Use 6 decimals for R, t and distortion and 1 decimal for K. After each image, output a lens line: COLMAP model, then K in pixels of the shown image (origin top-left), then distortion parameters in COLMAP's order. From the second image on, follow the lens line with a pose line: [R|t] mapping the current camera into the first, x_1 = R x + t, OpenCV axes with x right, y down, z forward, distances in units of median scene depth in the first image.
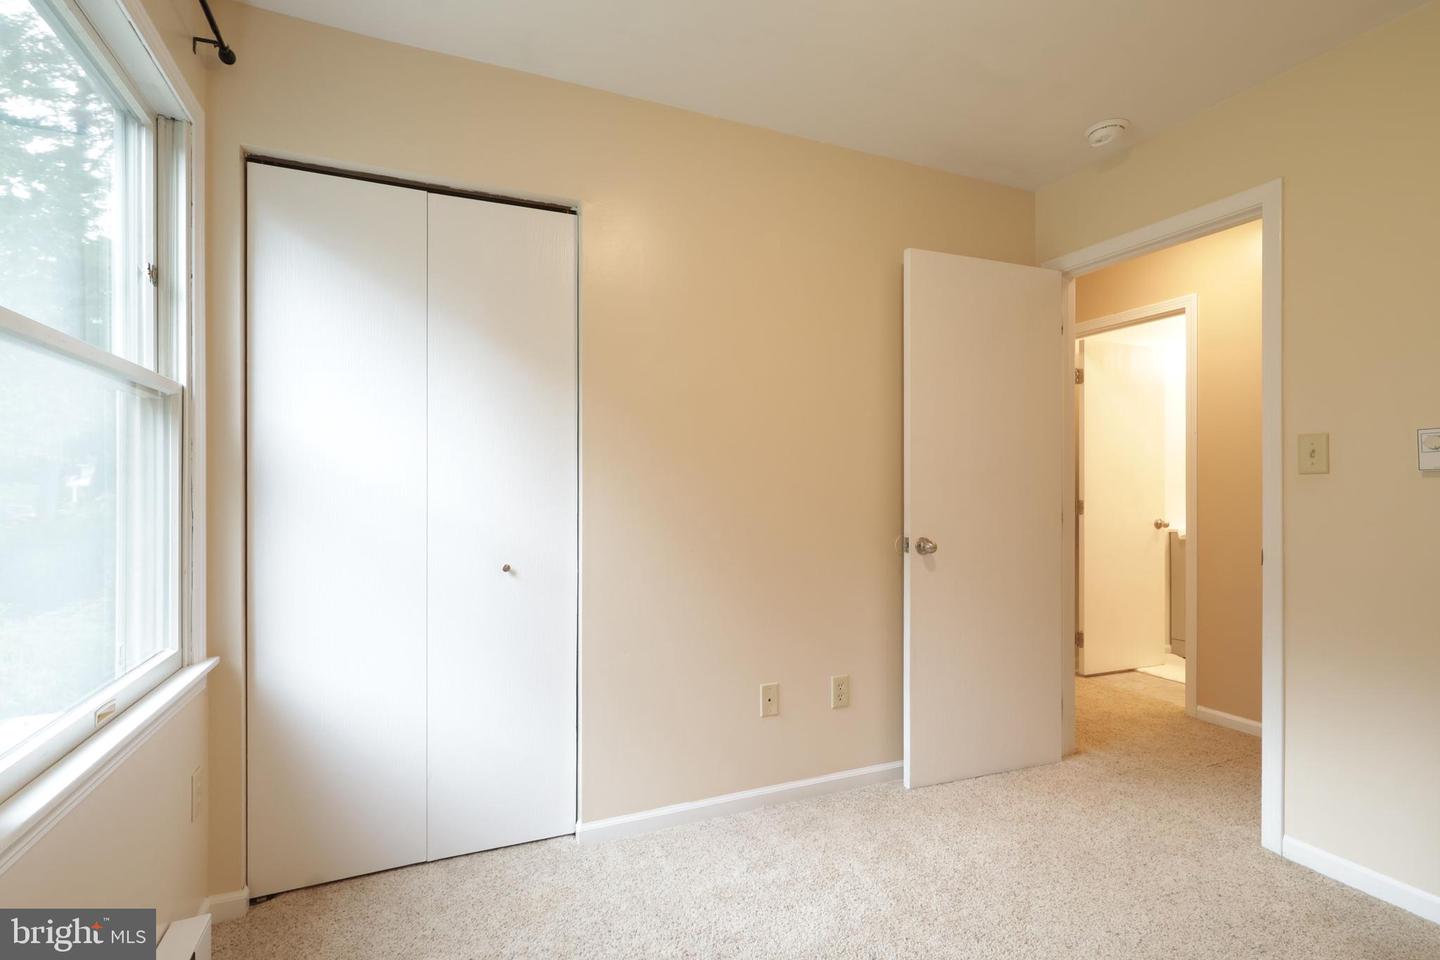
lens RADIAL K [[681.6, 0, 723.8], [0, 681.6, 482.5], [0, 0, 1]] dist [0.014183, -0.003905]
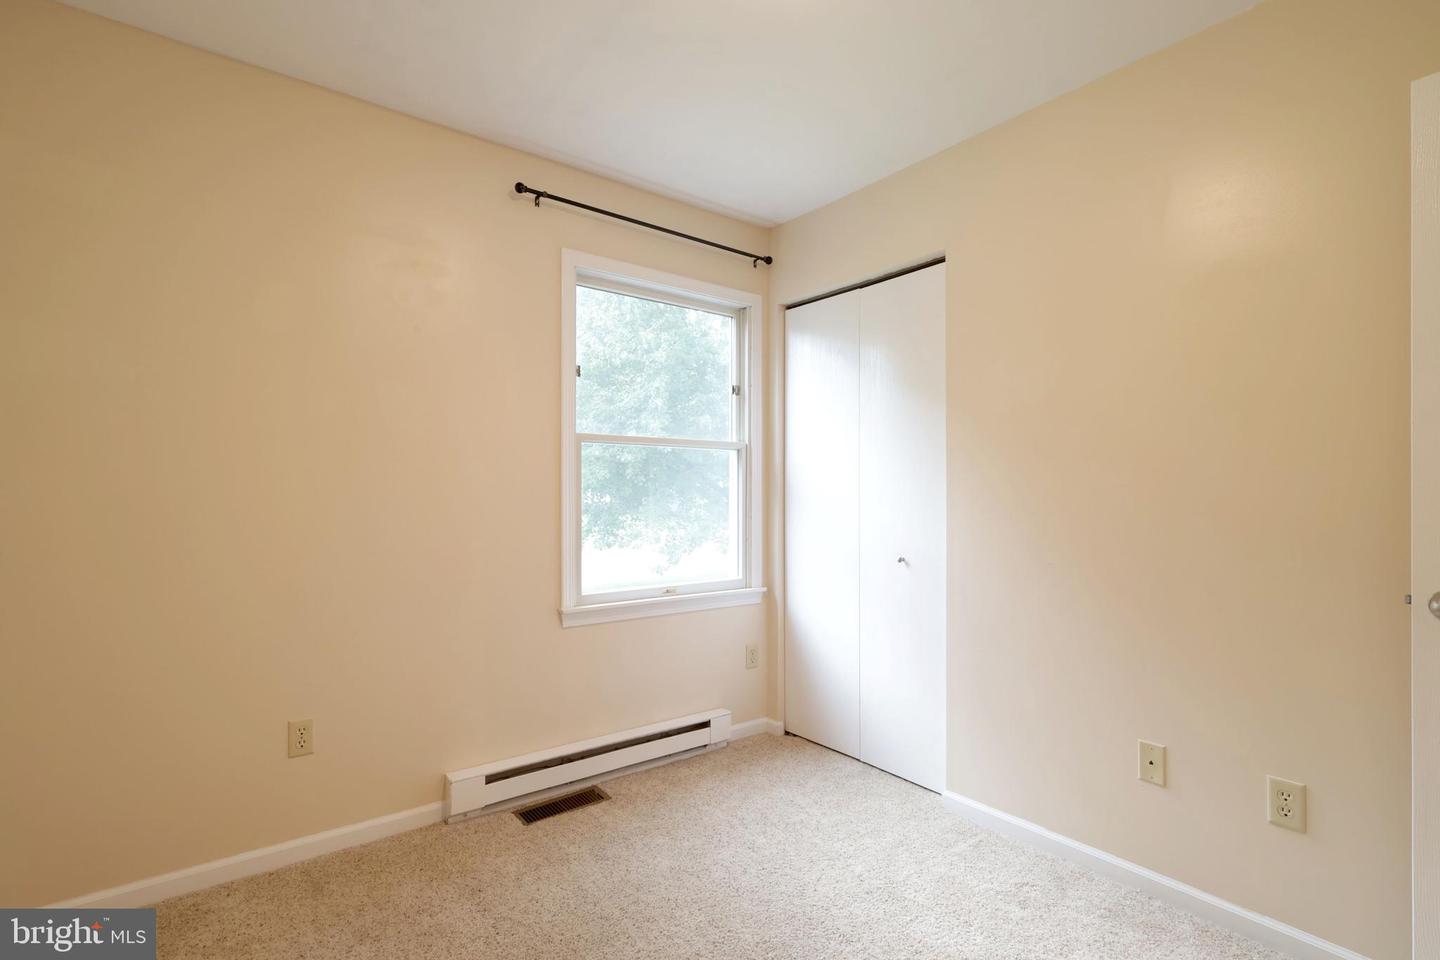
lens RADIAL K [[681.6, 0, 715.8], [0, 681.6, 491.5], [0, 0, 1]] dist [0.014183, -0.003905]
pose [[0.236869, -0.005613, -0.971525, 0.877035], [0.000309, 0.999984, -0.005702, 0.005654], [0.971541, 0.001051, 0.236867, 0.376837]]
